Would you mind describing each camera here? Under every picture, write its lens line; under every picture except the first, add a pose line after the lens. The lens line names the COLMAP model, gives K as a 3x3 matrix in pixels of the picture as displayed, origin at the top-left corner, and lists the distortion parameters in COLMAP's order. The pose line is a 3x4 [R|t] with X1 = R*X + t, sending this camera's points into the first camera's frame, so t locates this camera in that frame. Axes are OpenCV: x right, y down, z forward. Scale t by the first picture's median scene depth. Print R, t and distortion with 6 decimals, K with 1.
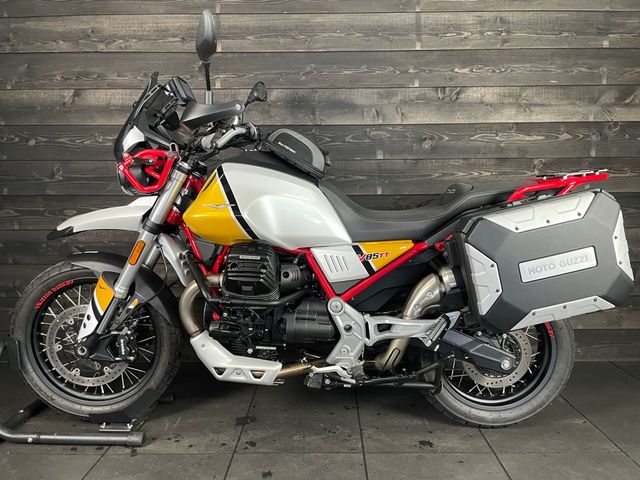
lens RADIAL K [[485.7, 0, 325.5], [0, 485.7, 236.8], [0, 0, 1]] dist [0.086230, -0.116032]
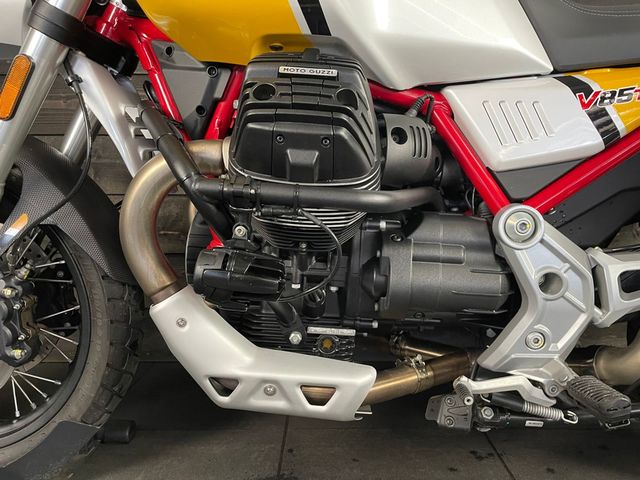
lens RADIAL K [[485.7, 0, 327.0], [0, 485.7, 245.7], [0, 0, 1]] dist [0.086230, -0.116032]
pose [[0.999980, 0.004623, 0.004407, -0.125860], [-0.004722, 0.999734, 0.022591, 0.140868], [-0.004301, -0.022612, 0.999735, 0.566464]]
